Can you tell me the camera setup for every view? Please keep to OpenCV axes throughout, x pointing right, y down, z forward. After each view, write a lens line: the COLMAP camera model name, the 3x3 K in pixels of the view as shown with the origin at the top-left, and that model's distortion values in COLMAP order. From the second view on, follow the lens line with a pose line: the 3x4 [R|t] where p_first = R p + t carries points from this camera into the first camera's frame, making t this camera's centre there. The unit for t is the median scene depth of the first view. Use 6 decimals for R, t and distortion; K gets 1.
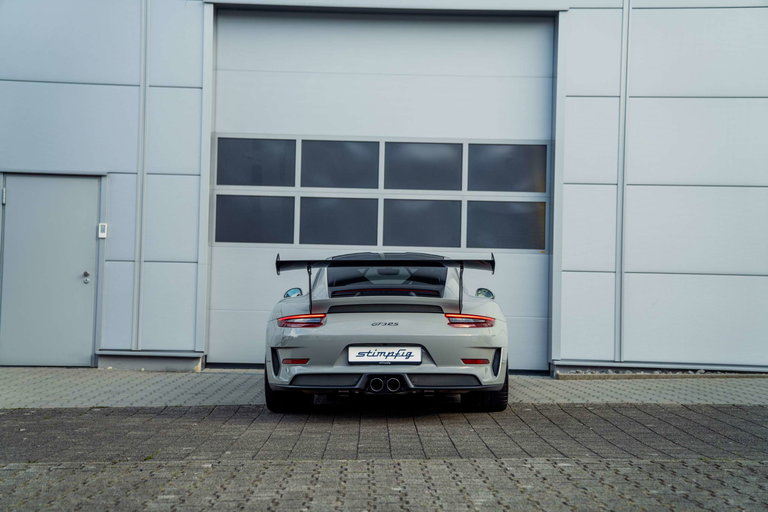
lens RADIAL K [[1210.4, 0, 389.5], [0, 1210.4, 255.4], [0, 0, 1]] dist [0.195335, 0.000000]
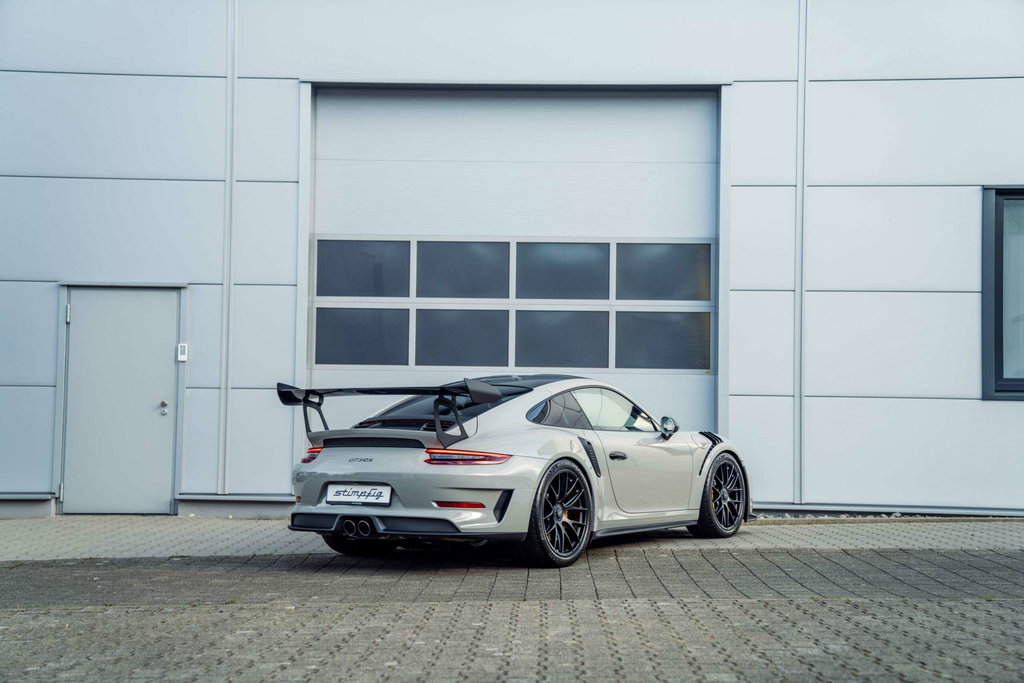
lens RADIAL K [[1638.4, 0, 513.1], [0, 1638.4, 343.2], [0, 0, 1]] dist [0.179010, 0.000000]
pose [[0.999369, -0.010325, -0.033998, 0.032452], [0.009743, 0.999804, -0.017248, -0.004787], [0.034169, 0.016906, 0.999273, -0.130921]]
